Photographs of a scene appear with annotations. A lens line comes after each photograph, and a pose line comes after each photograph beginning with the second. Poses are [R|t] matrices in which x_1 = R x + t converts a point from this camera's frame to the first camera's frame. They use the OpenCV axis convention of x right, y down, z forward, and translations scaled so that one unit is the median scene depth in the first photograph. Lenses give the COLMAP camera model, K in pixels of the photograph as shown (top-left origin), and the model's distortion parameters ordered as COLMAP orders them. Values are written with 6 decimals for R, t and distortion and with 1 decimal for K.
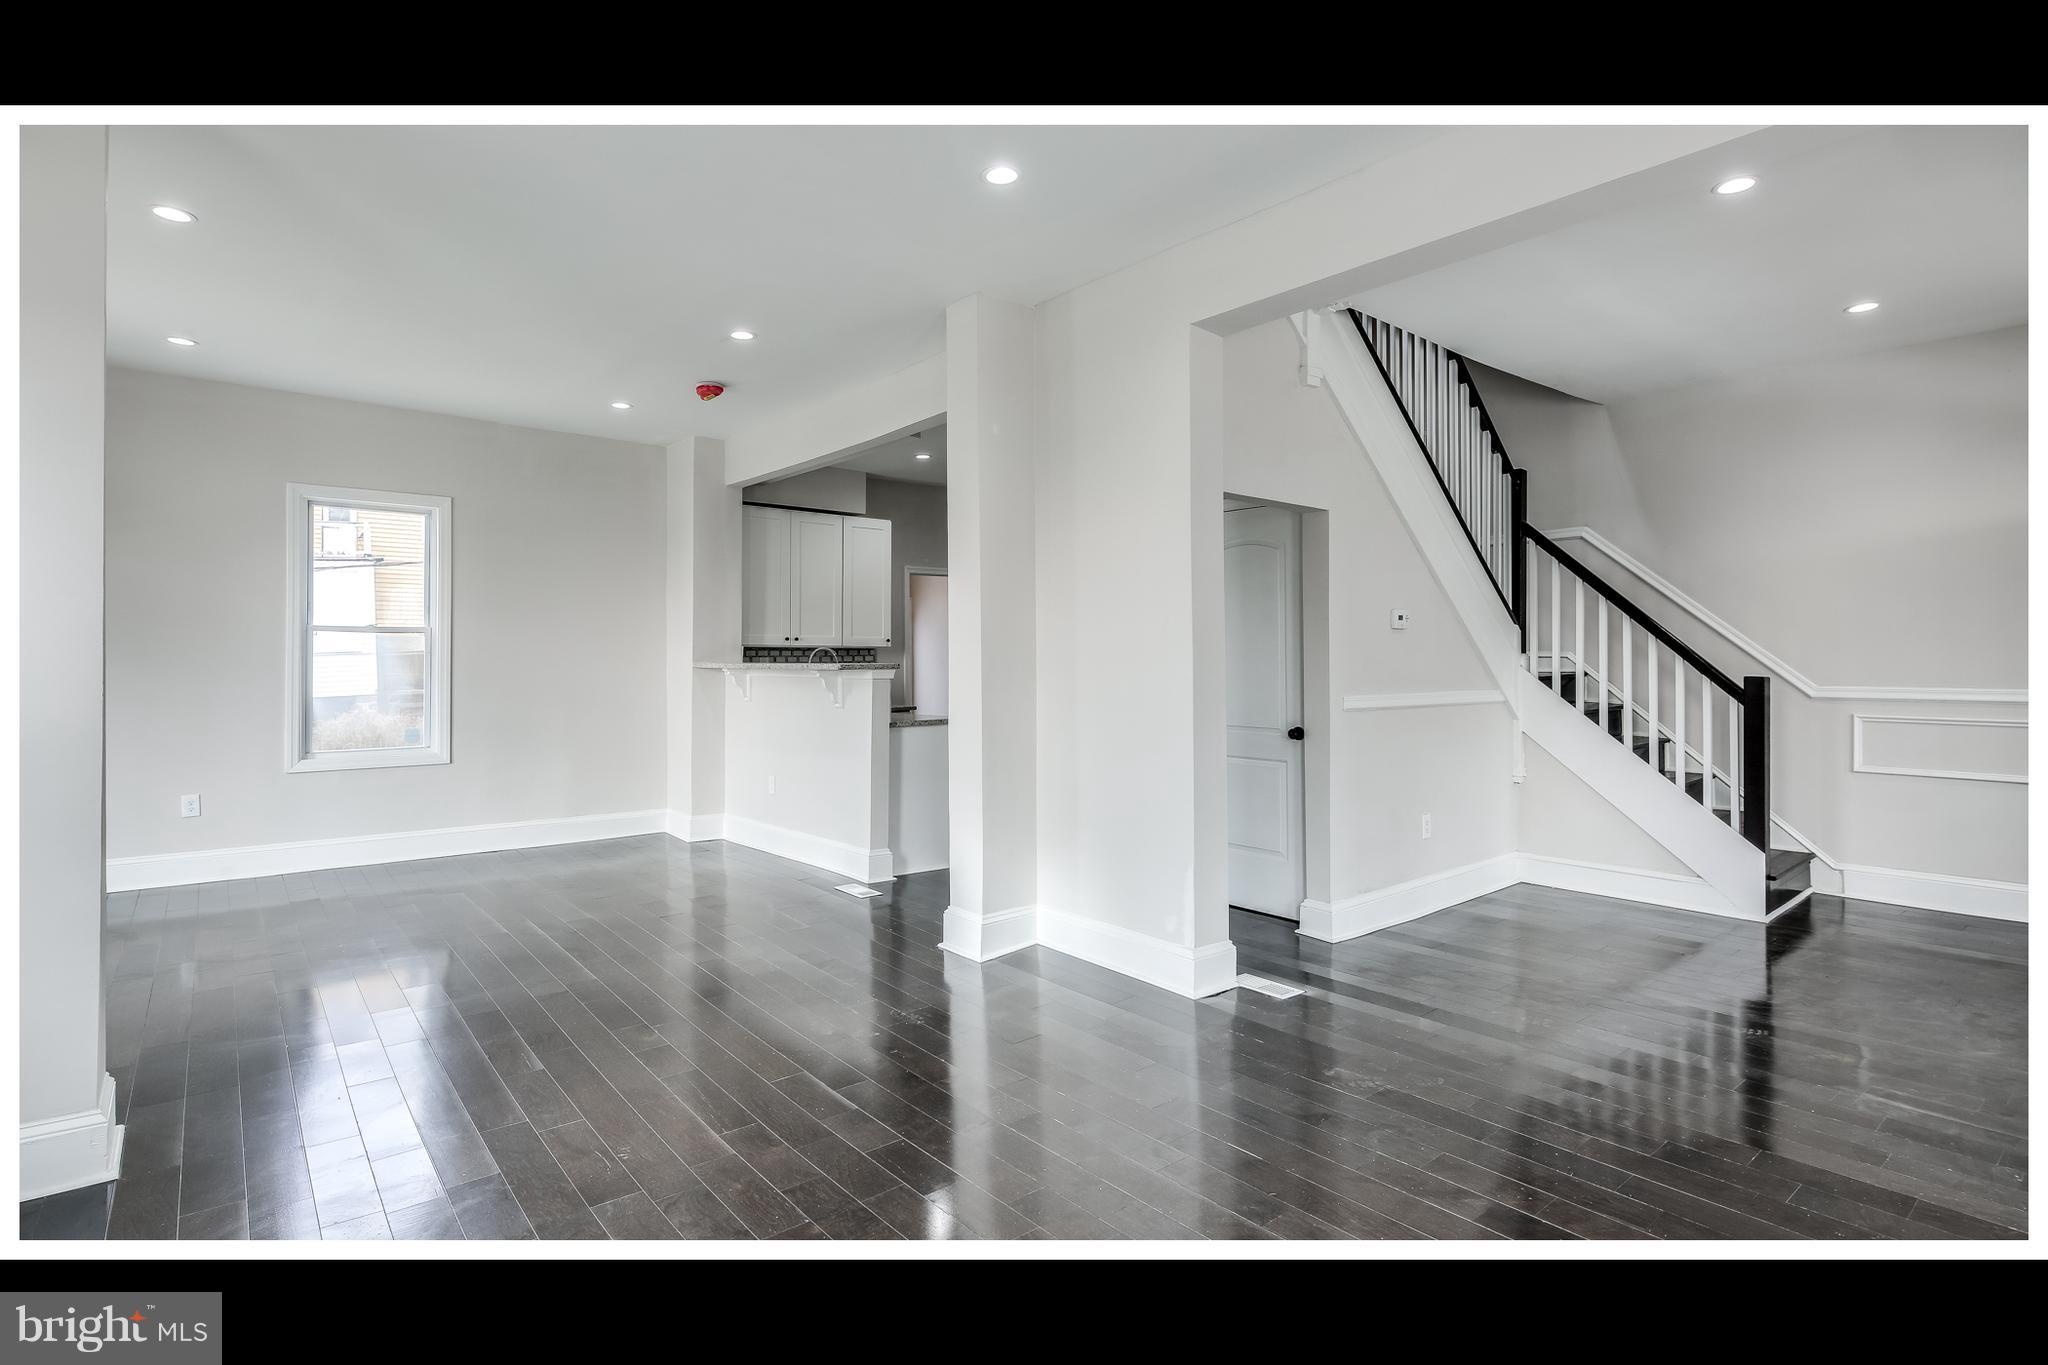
lens RADIAL K [[1017.4, 0, 1049.6], [0, 1017.4, 650.7], [0, 0, 1]] dist [0.013194, -0.004189]
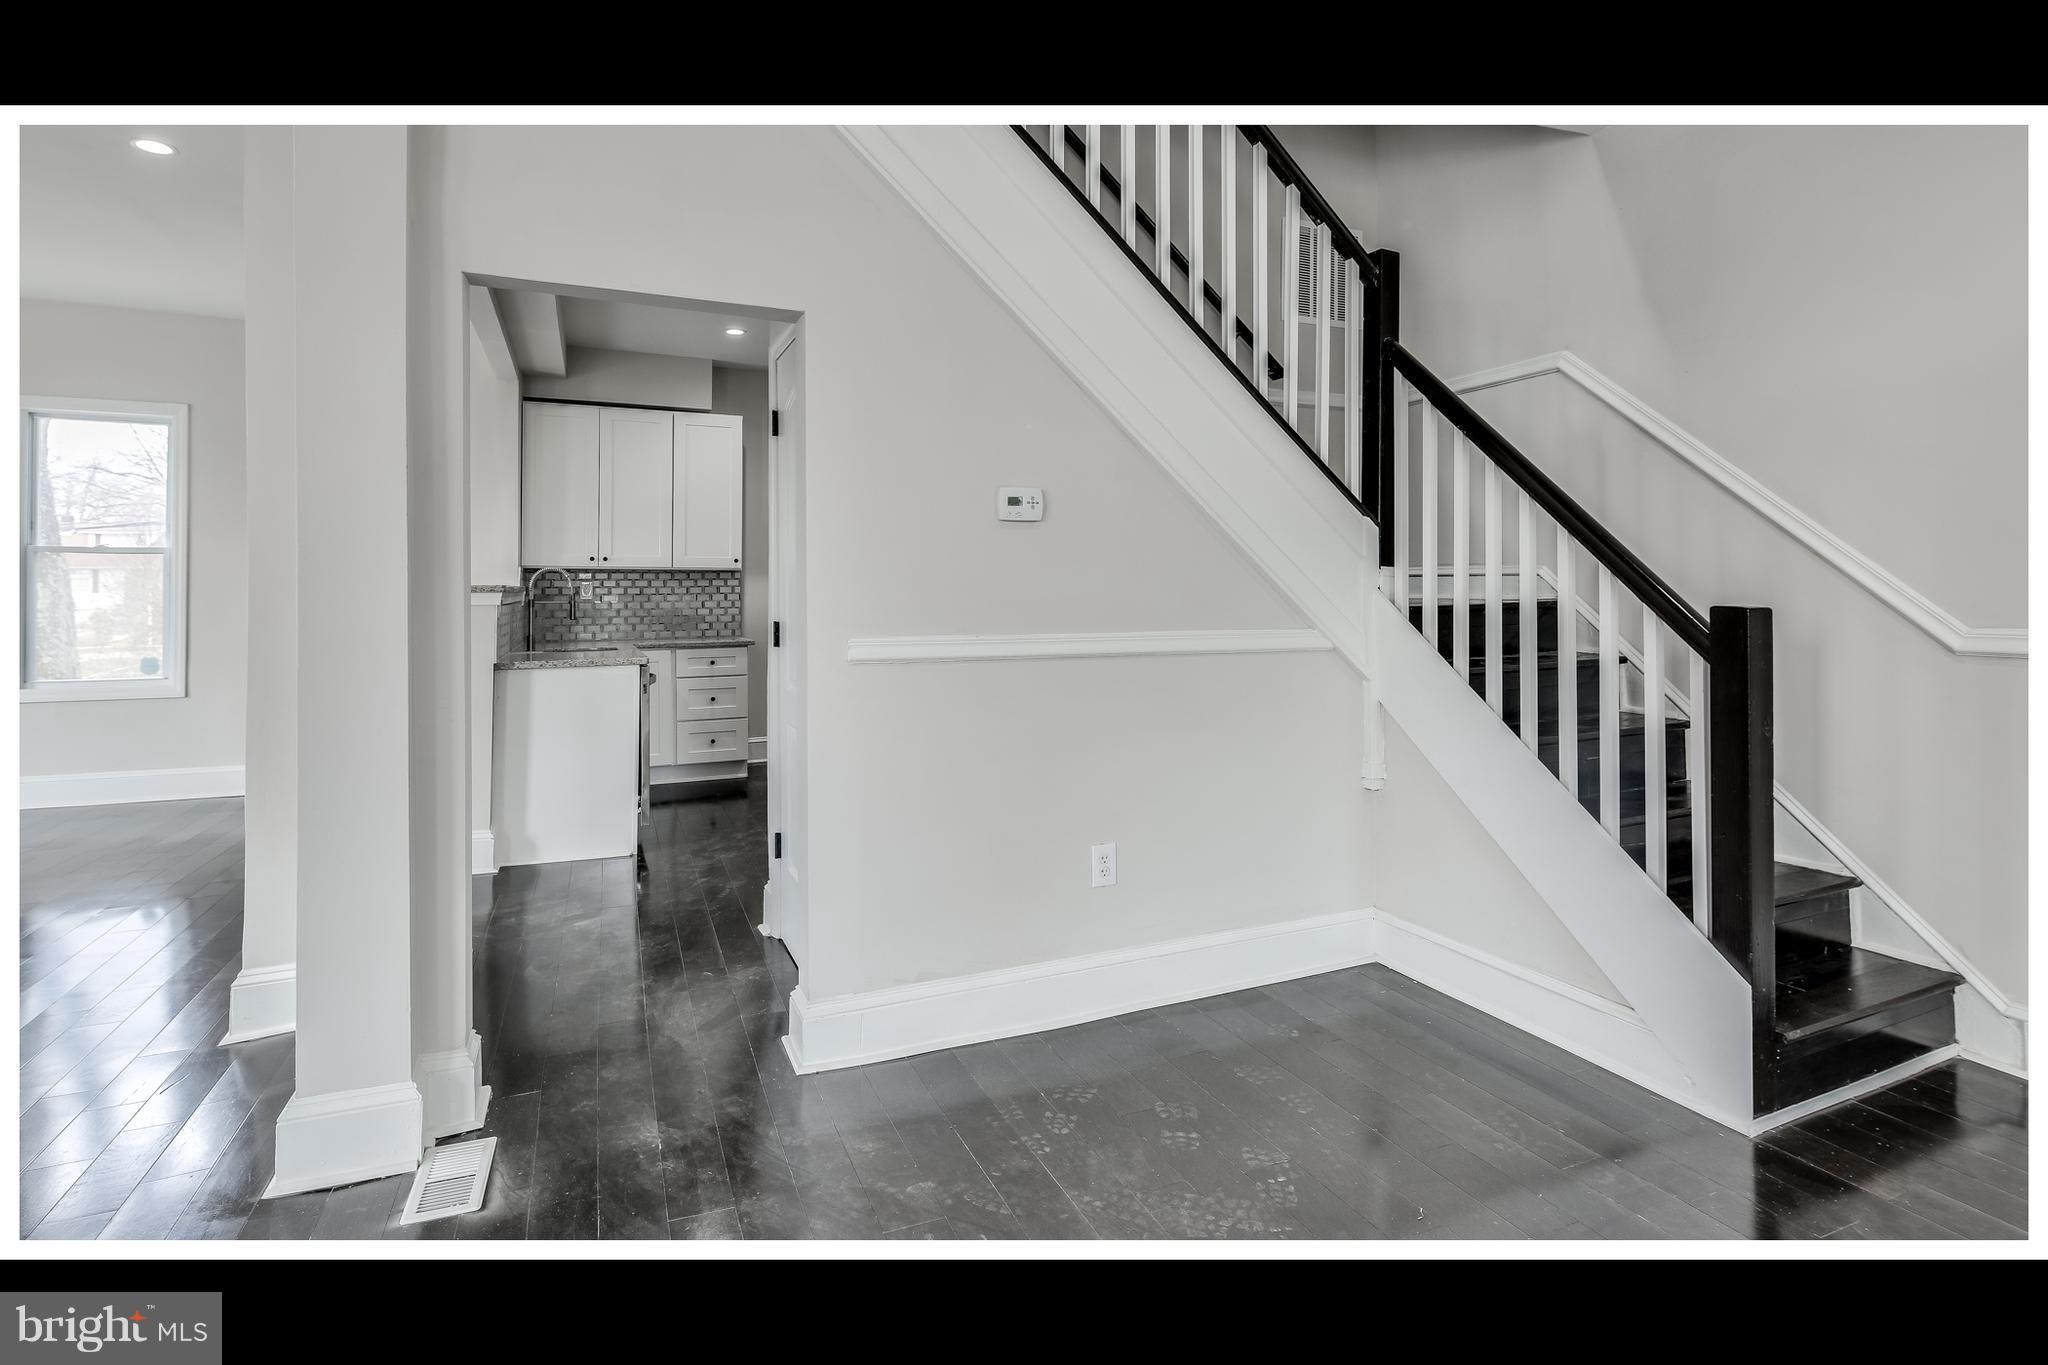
lens RADIAL K [[1017.4, 0, 1024.5], [0, 1017.4, 585.1], [0, 0, 1]] dist [0.013194, -0.004189]
pose [[0.958093, -0.001835, -0.286453, 0.438427], [0.003173, 0.999986, 0.004205, 0.010379], [0.286441, -0.004938, 0.958085, 0.389011]]
